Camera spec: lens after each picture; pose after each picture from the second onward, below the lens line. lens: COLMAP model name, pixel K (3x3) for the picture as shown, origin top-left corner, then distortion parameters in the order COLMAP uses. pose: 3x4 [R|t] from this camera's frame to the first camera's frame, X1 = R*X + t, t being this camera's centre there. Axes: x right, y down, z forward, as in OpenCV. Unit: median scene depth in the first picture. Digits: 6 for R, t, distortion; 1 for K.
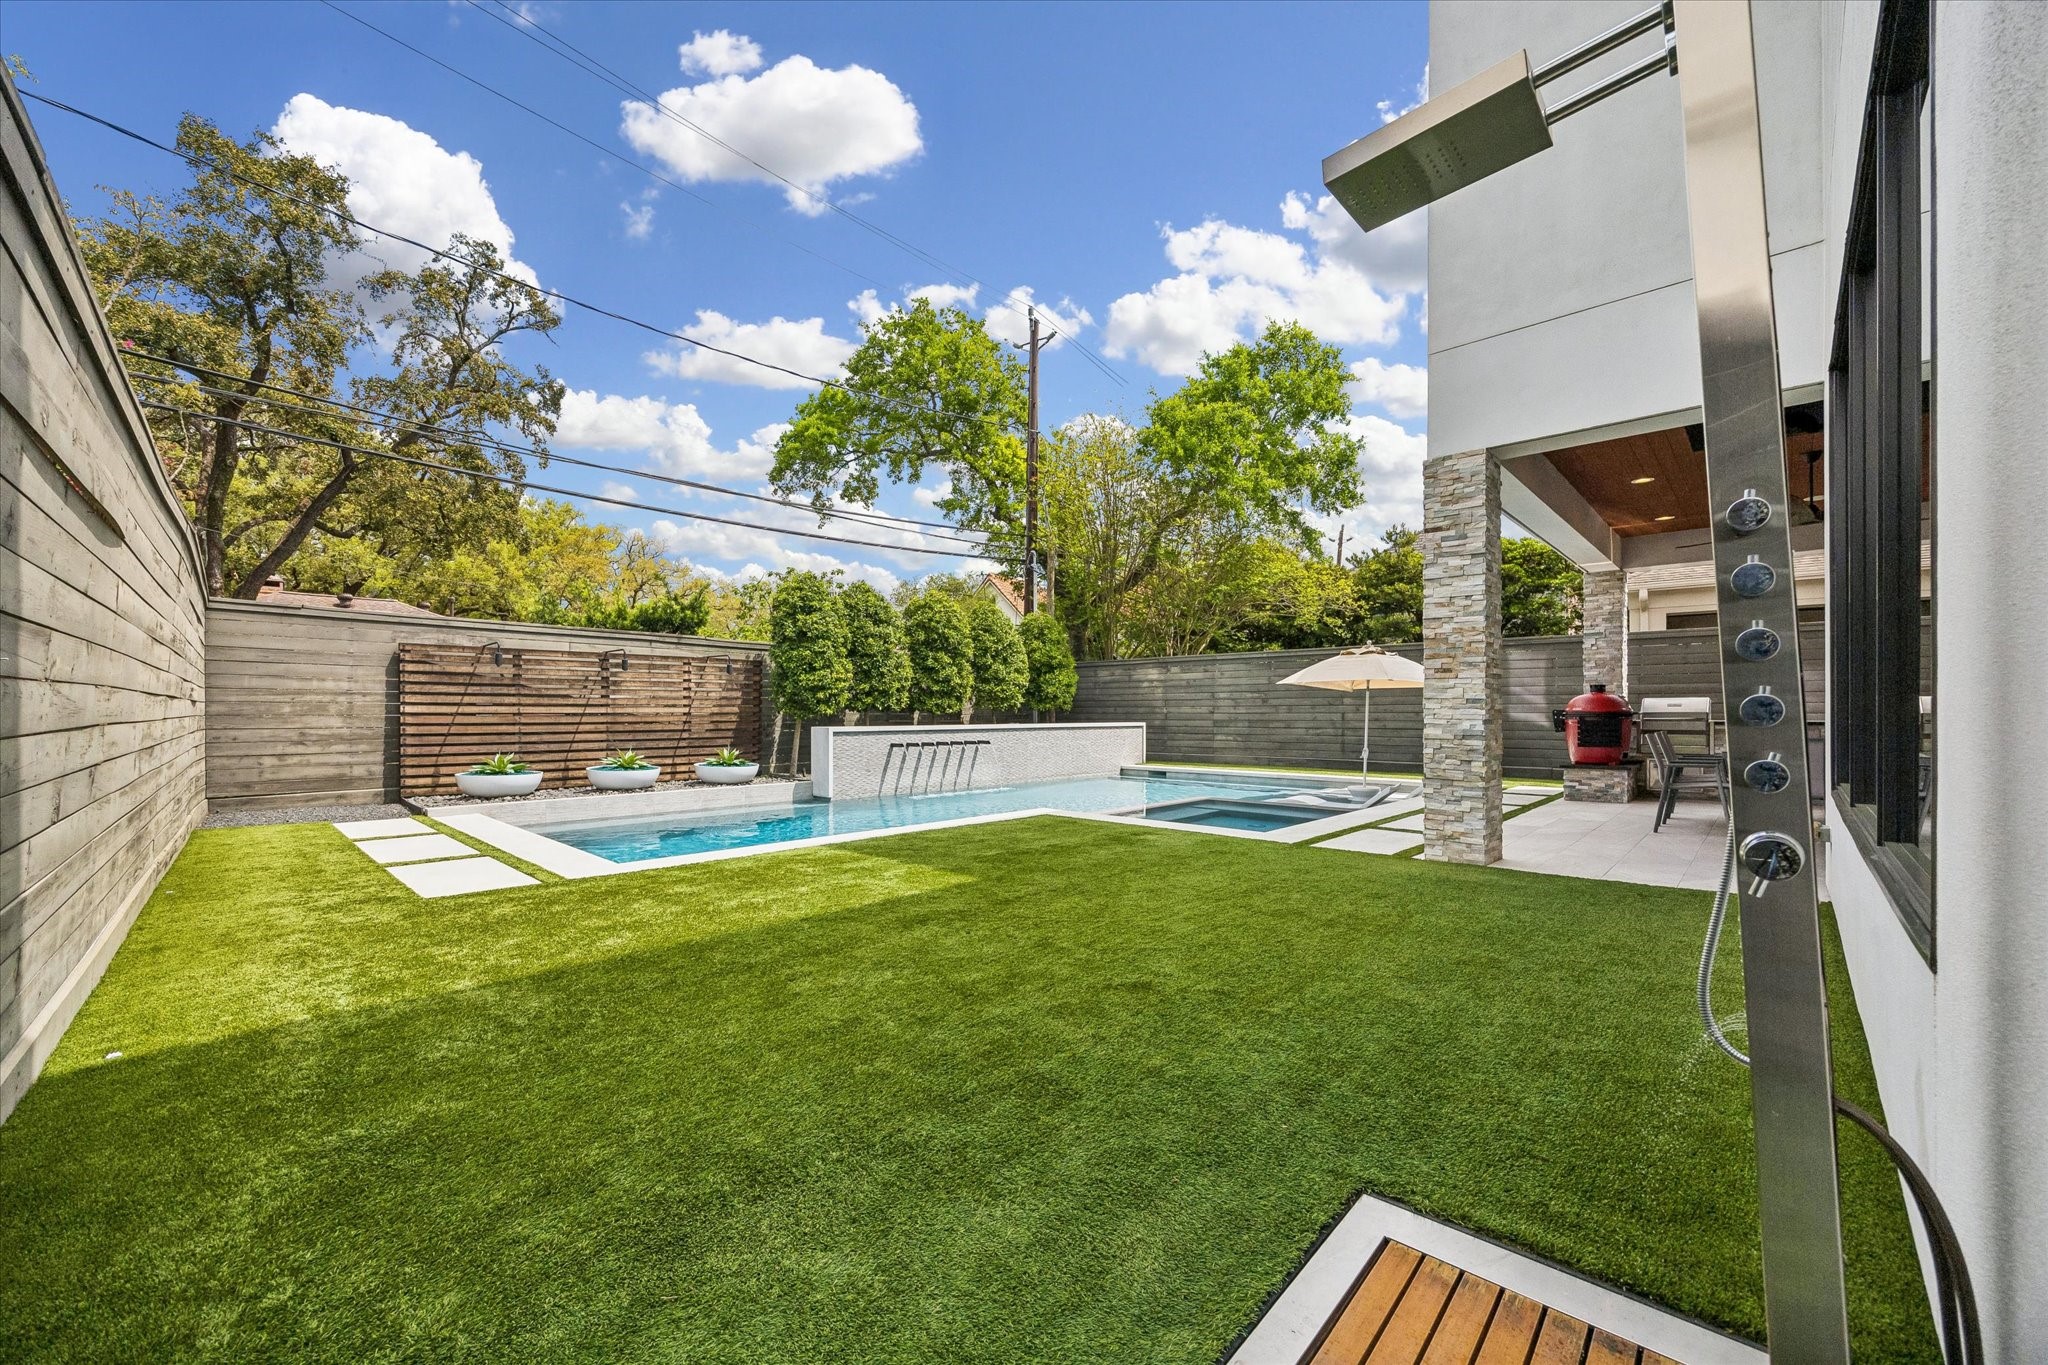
lens RADIAL K [[784.6, 0, 1073.8], [0, 784.6, 713.0], [0, 0, 1]] dist [-0.000841, -0.000073]
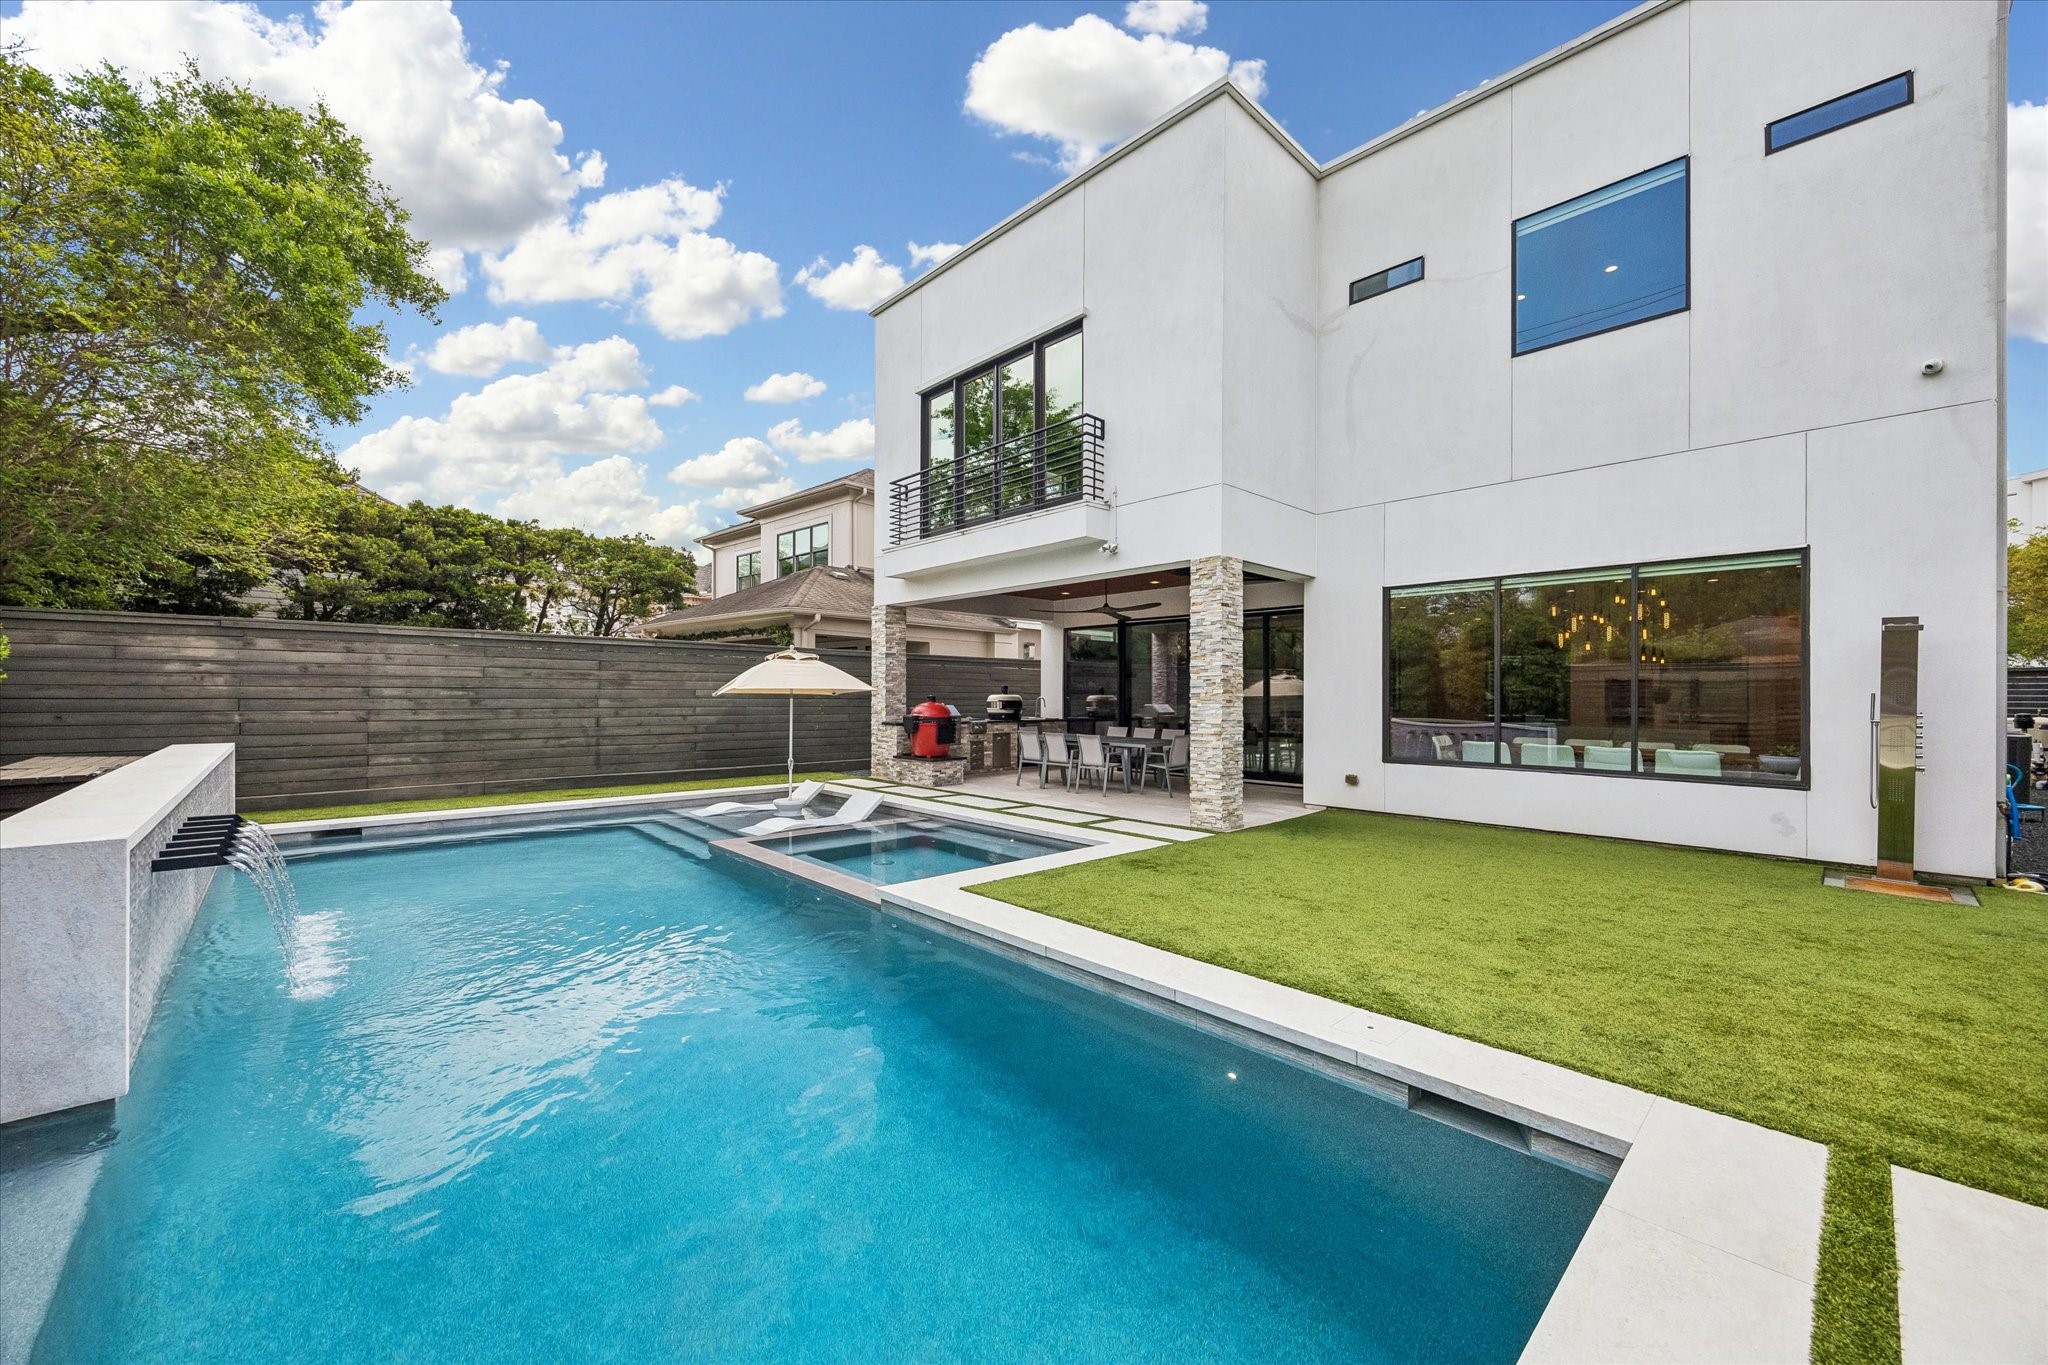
lens RADIAL K [[783.6, 0, 1012.2], [0, 783.6, 690.9], [0, 0, 1]] dist [0.002492, -0.000014]
pose [[0.112352, 0.008062, 0.993636, -0.460270], [-0.005135, 0.999958, -0.007533, -0.026077], [-0.993655, -0.004256, 0.112389, 0.538629]]
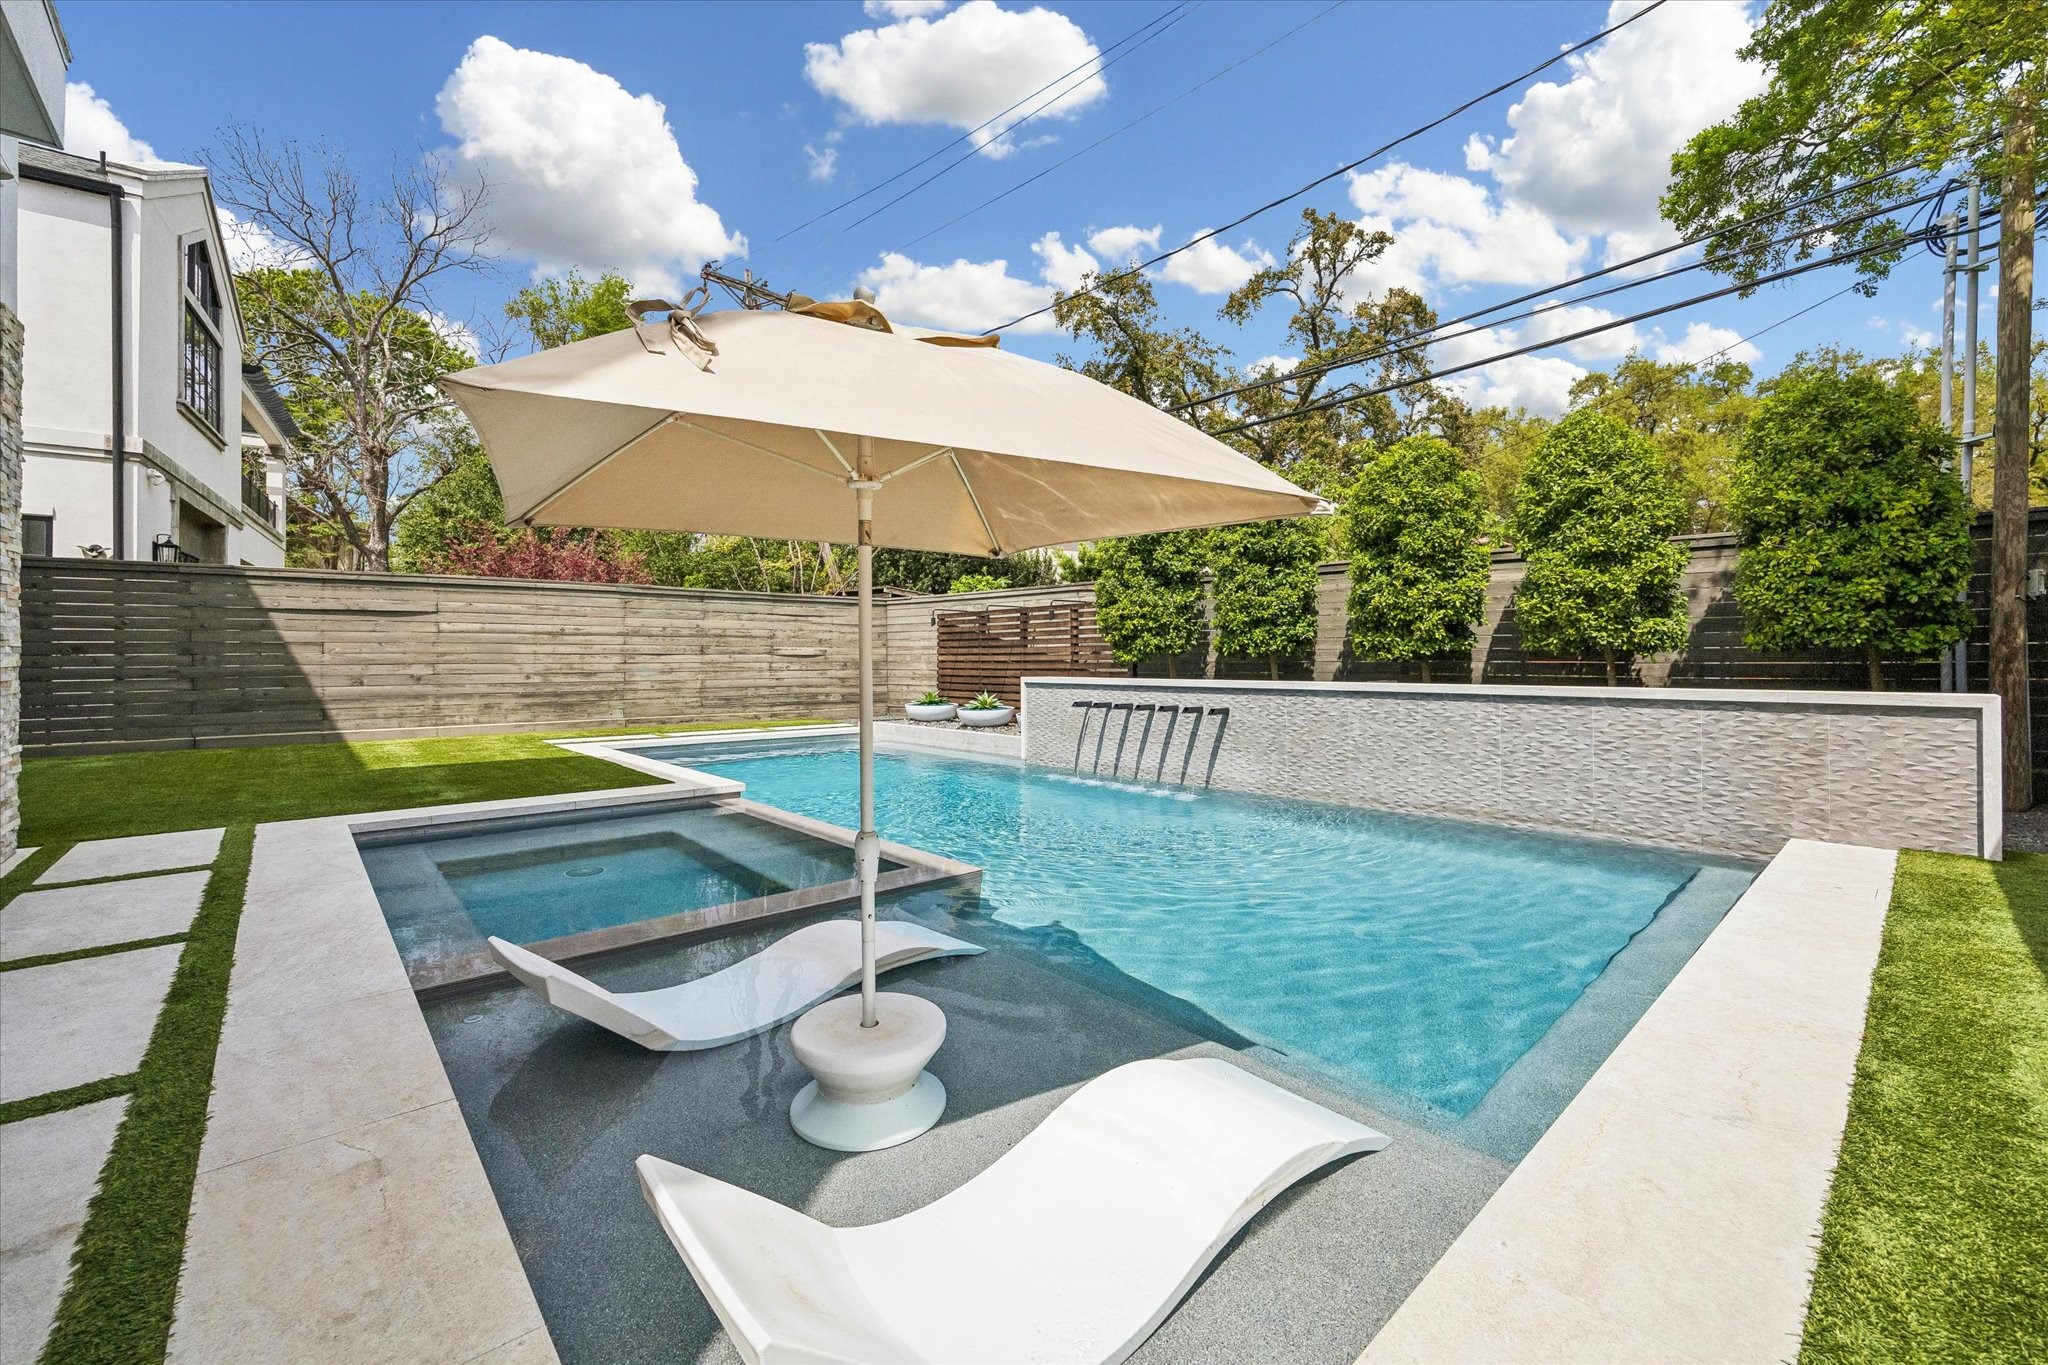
lens RADIAL K [[826.1, 0, 1032.5], [0, 826.1, 668.1], [0, 0, 1]] dist [-0.007463, 0.000237]
pose [[-0.115373, 0.005302, -0.993308, 0.483445], [-0.003750, 0.999976, 0.005773, 0.002984], [0.993315, 0.004391, -0.115350, 0.933809]]
